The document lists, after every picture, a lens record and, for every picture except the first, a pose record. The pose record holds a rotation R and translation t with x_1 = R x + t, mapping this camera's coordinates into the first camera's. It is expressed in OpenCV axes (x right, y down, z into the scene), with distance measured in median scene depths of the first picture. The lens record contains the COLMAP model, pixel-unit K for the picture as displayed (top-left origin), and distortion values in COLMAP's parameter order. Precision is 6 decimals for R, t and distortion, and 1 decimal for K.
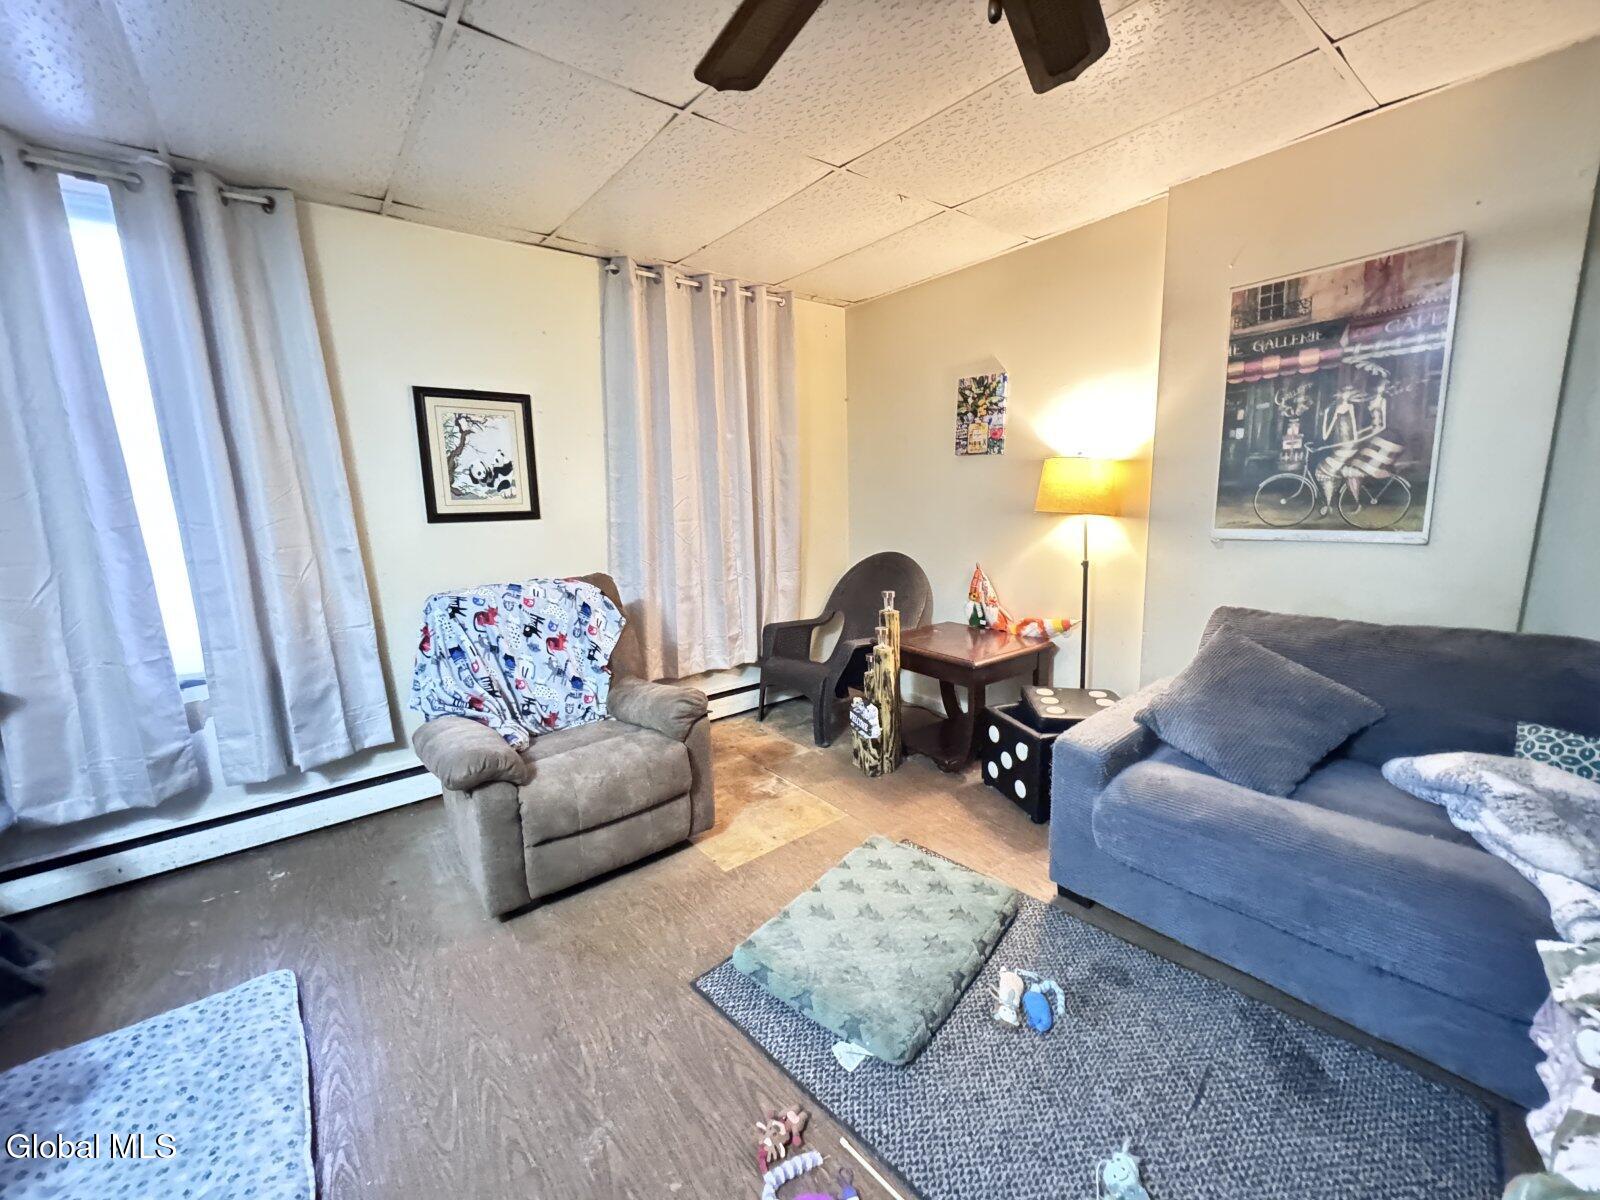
lens RADIAL K [[634.6, 0, 800.0], [0, 634.6, 600.0], [0, 0, 1]] dist [-0.002852, -0.000062]
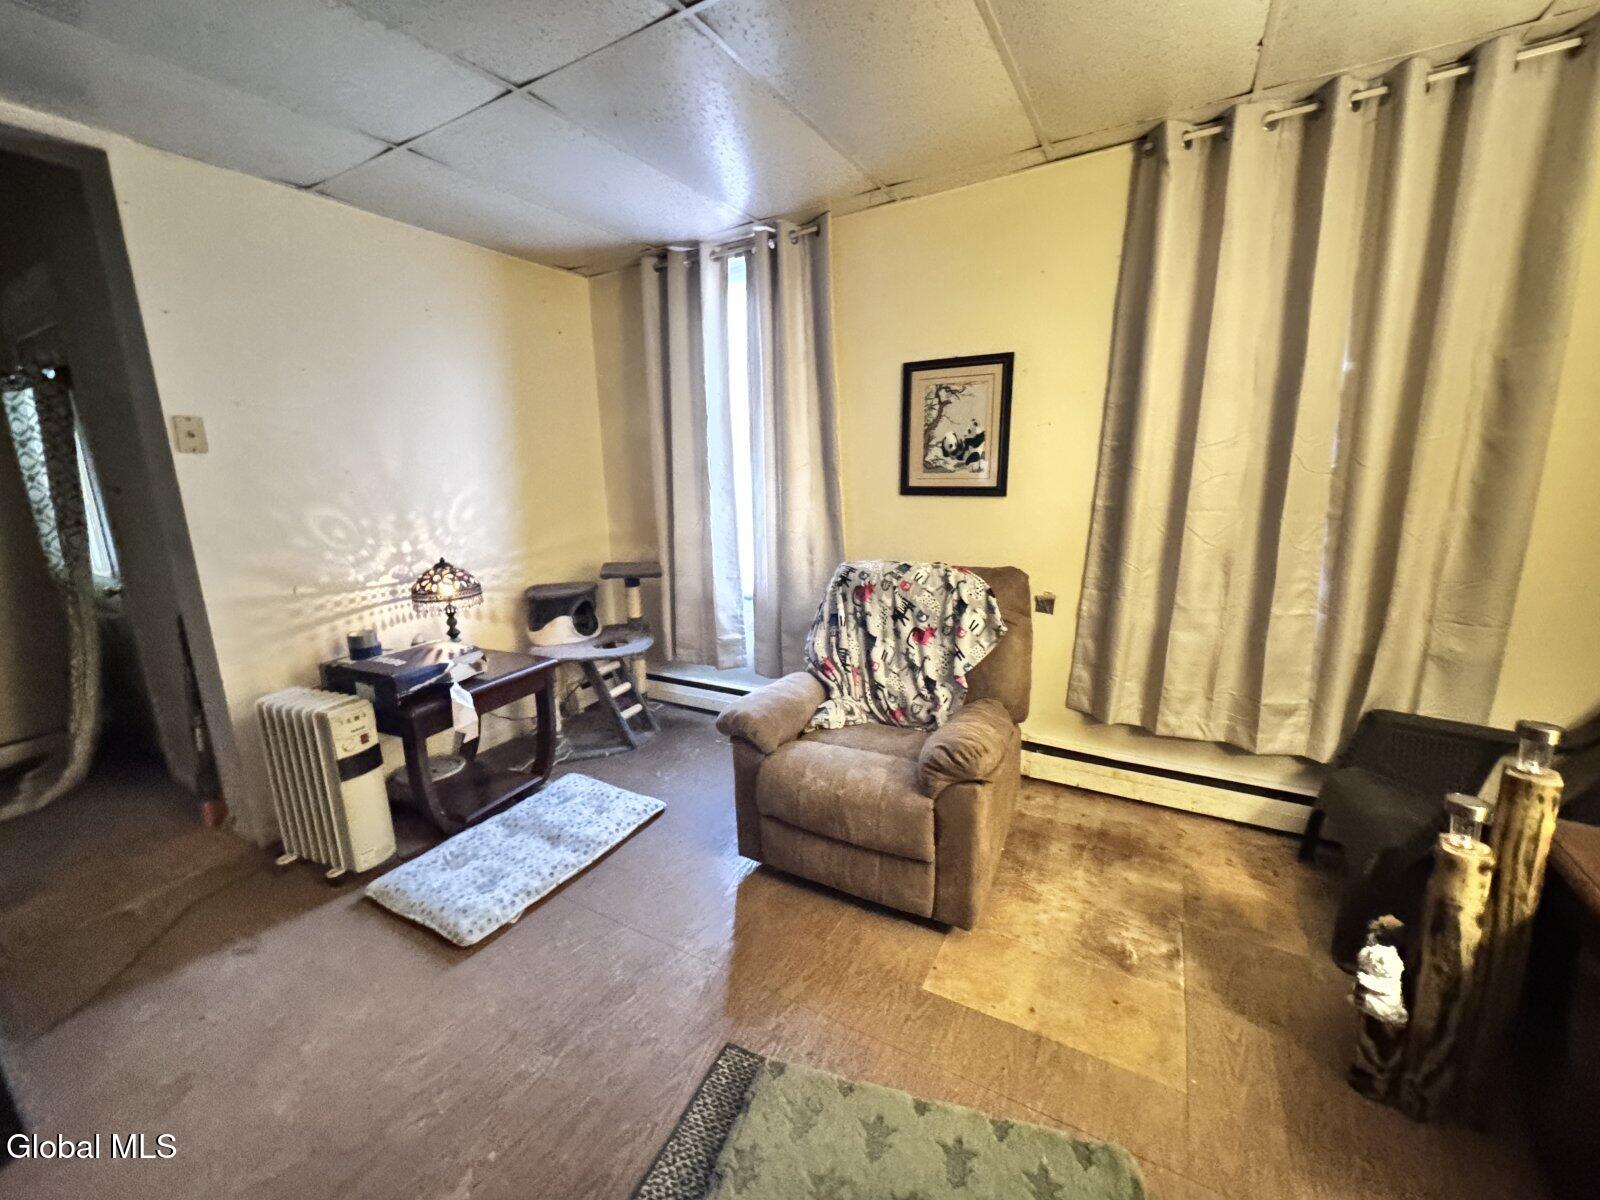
lens RADIAL K [[634.6, 0, 800.0], [0, 634.6, 600.0], [0, 0, 1]] dist [-0.002852, -0.000062]
pose [[0.369074, 0.200376, -0.907543, 0.335413], [-0.149663, 0.976552, 0.154748, -0.088210], [0.917271, 0.078712, 0.390409, 0.444417]]
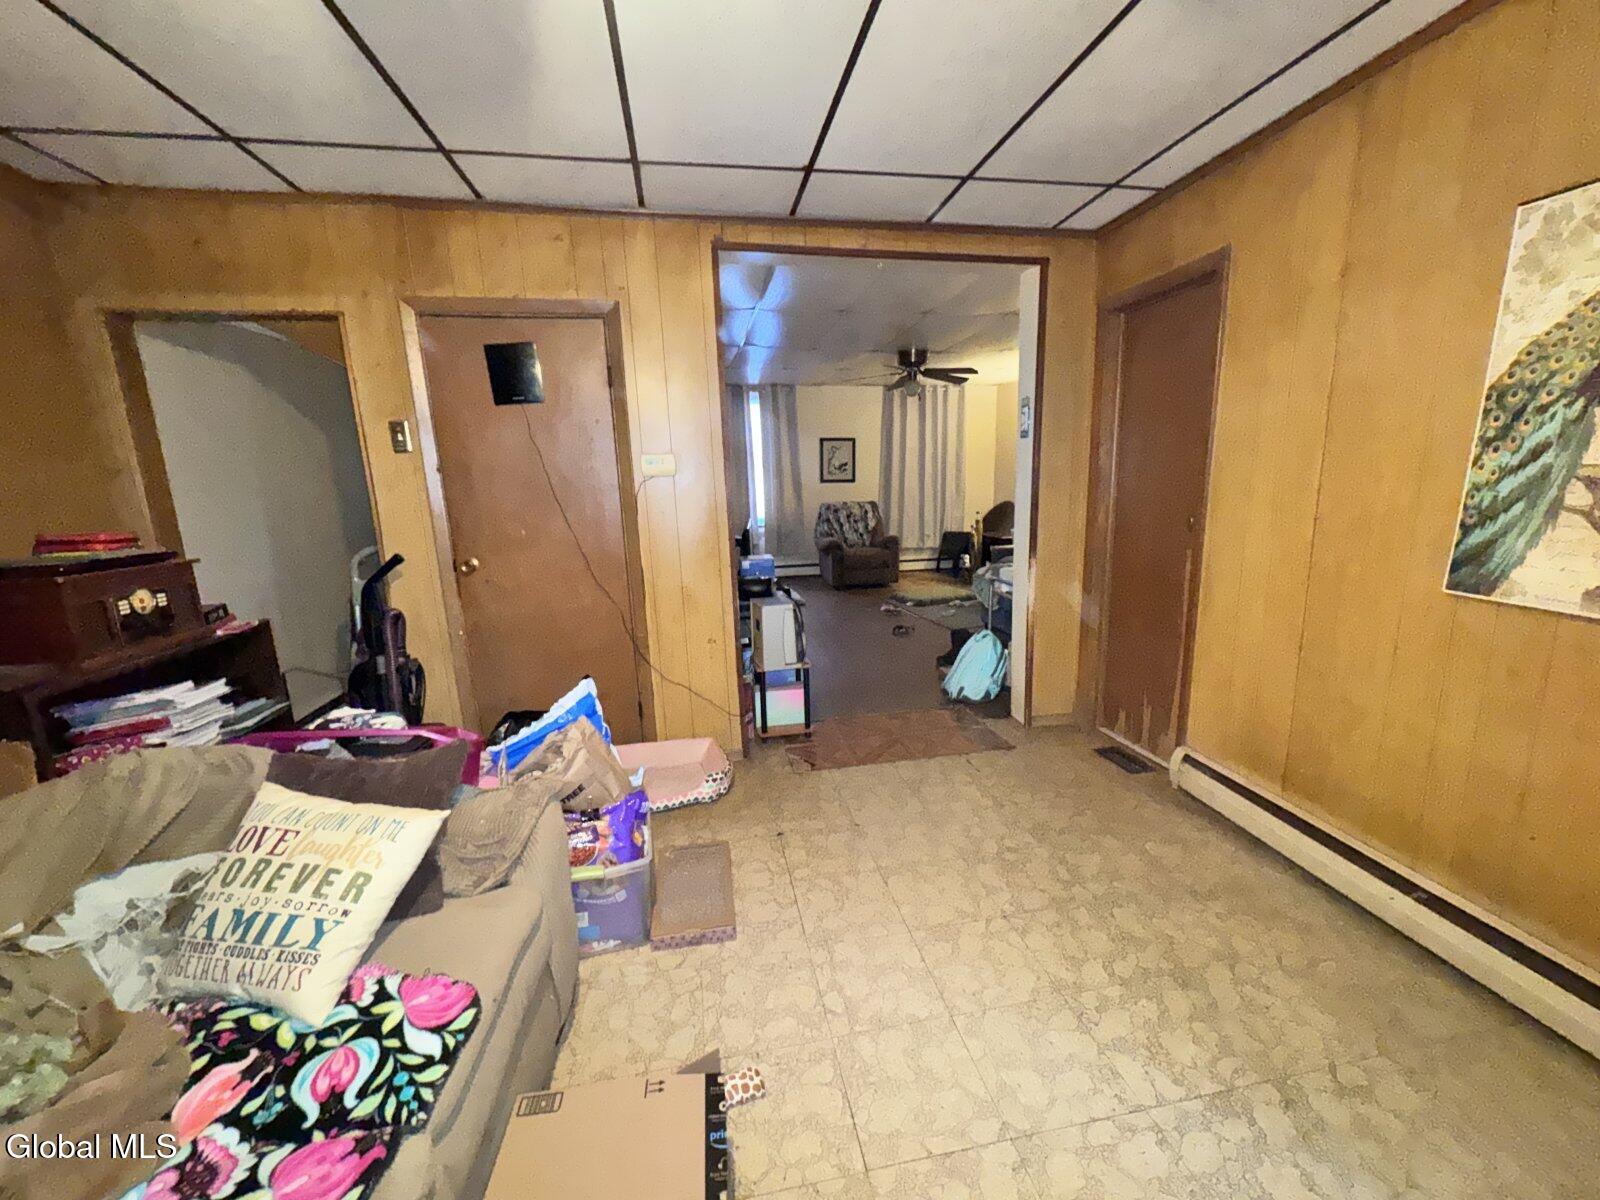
lens RADIAL K [[634.6, 0, 800.0], [0, 634.6, 600.0], [0, 0, 1]] dist [-0.002852, -0.000062]
pose [[0.878993, 0.092093, -0.467857, 0.786212], [-0.079780, 0.995745, 0.046115, 0.300189], [0.470113, -0.003209, 0.882600, -1.700735]]
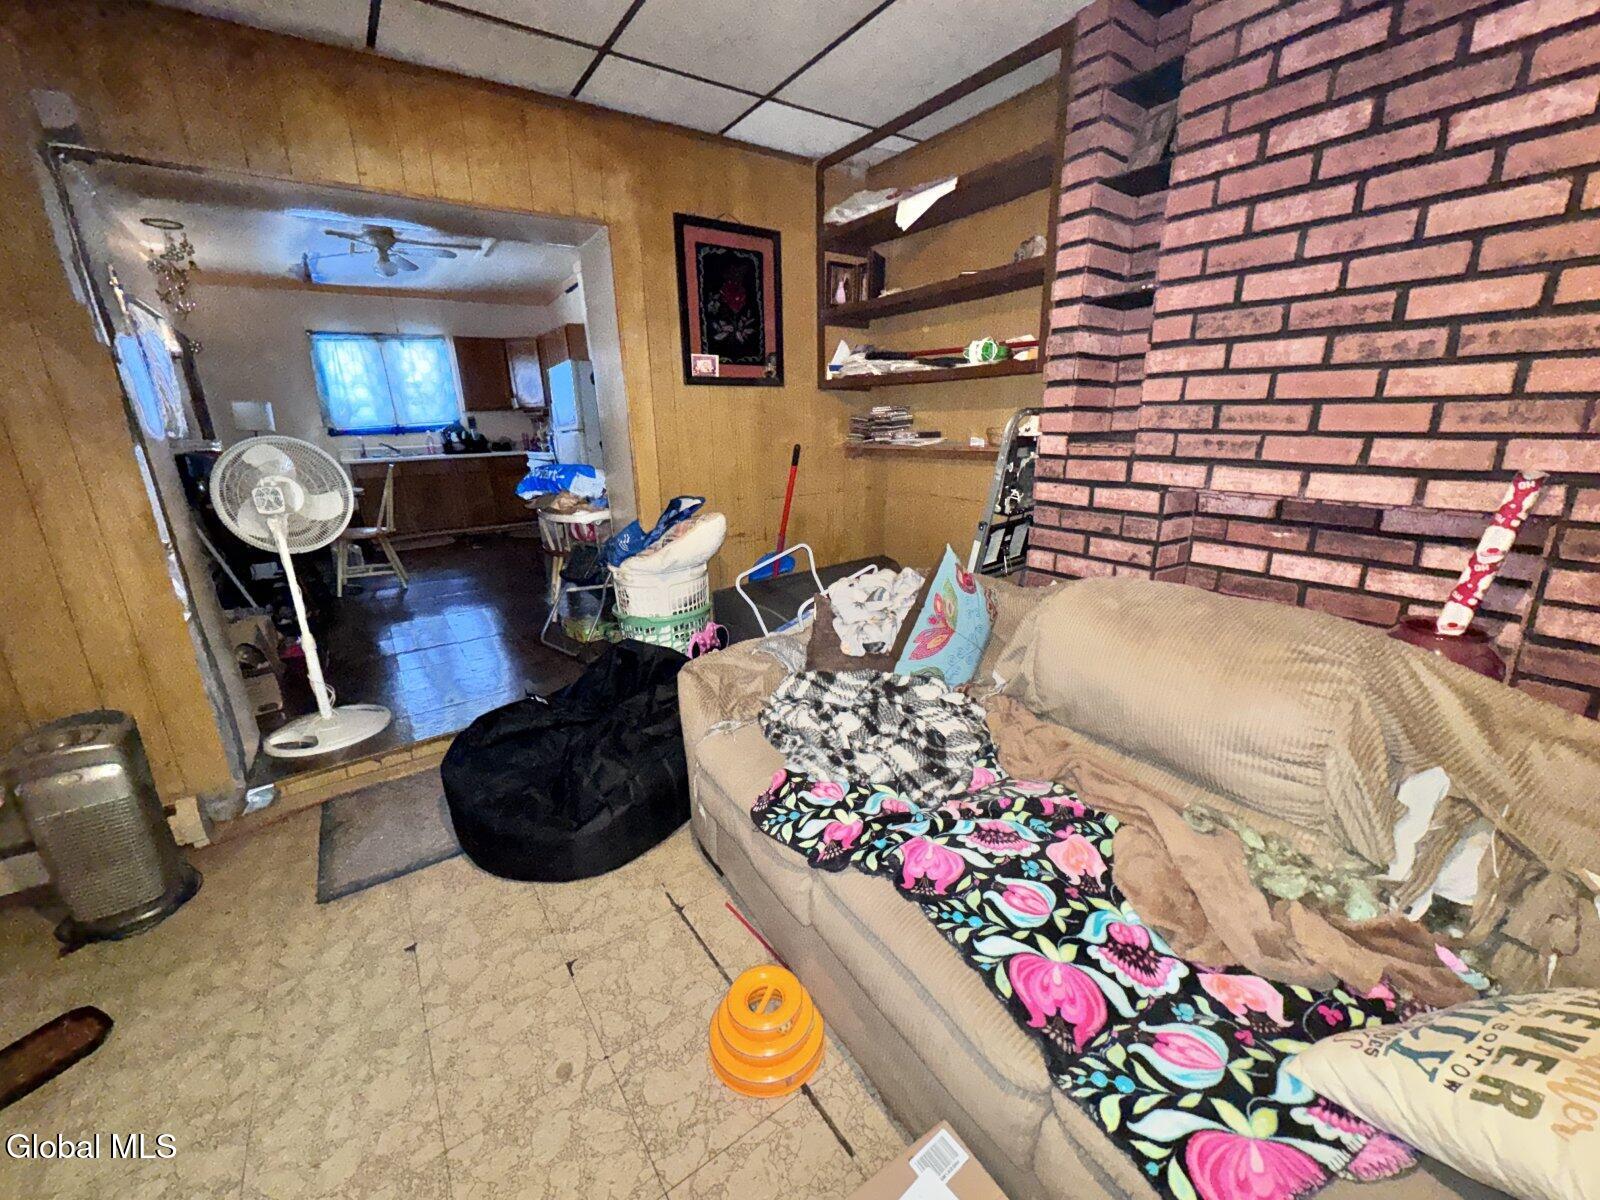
lens RADIAL K [[634.6, 0, 800.0], [0, 634.6, 600.0], [0, 0, 1]] dist [-0.002852, -0.000062]
pose [[-0.996505, 0.034879, 0.075906, 0.580894], [0.065238, 0.892475, 0.446355, 0.257691], [-0.052176, 0.449747, -0.891631, -1.341315]]
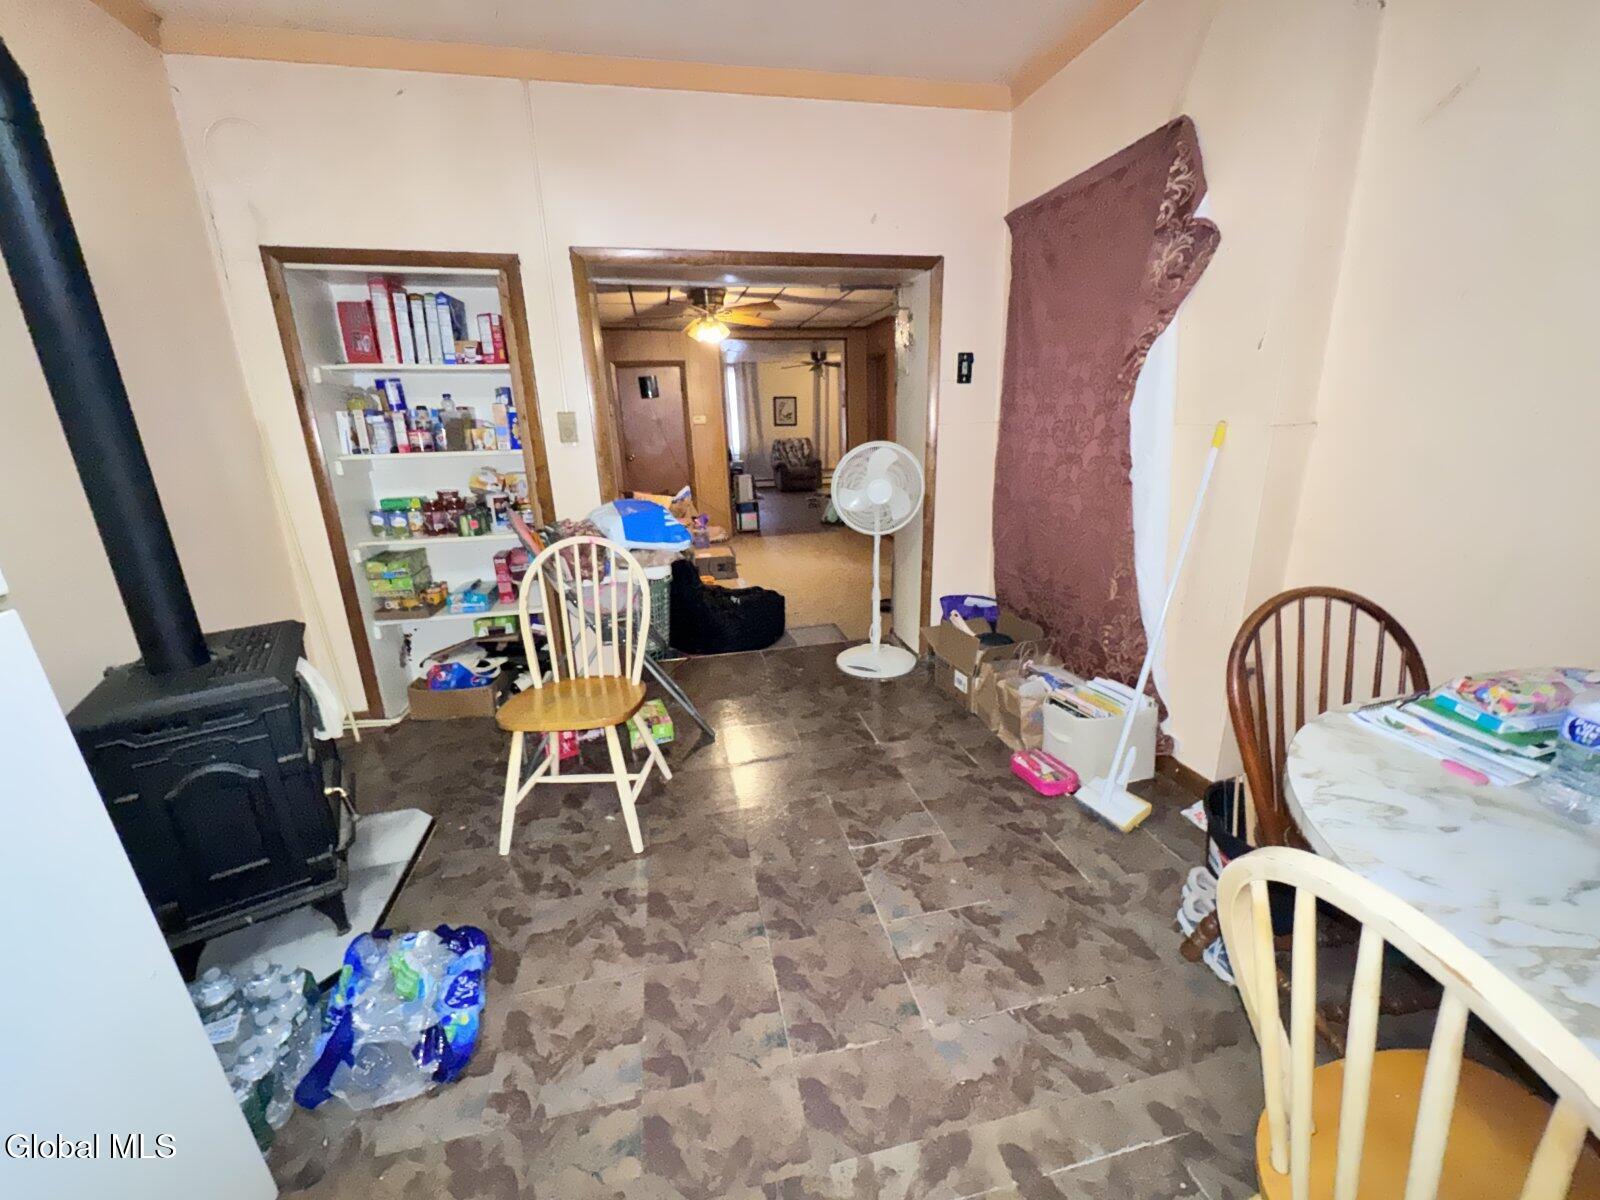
lens RADIAL K [[634.6, 0, 800.0], [0, 634.6, 600.0], [0, 0, 1]] dist [-0.002852, -0.000062]
pose [[0.897517, 0.120909, -0.424080, 1.712292], [-0.073513, 0.989244, 0.126460, 0.538433], [0.434809, -0.082324, 0.896752, -3.201951]]
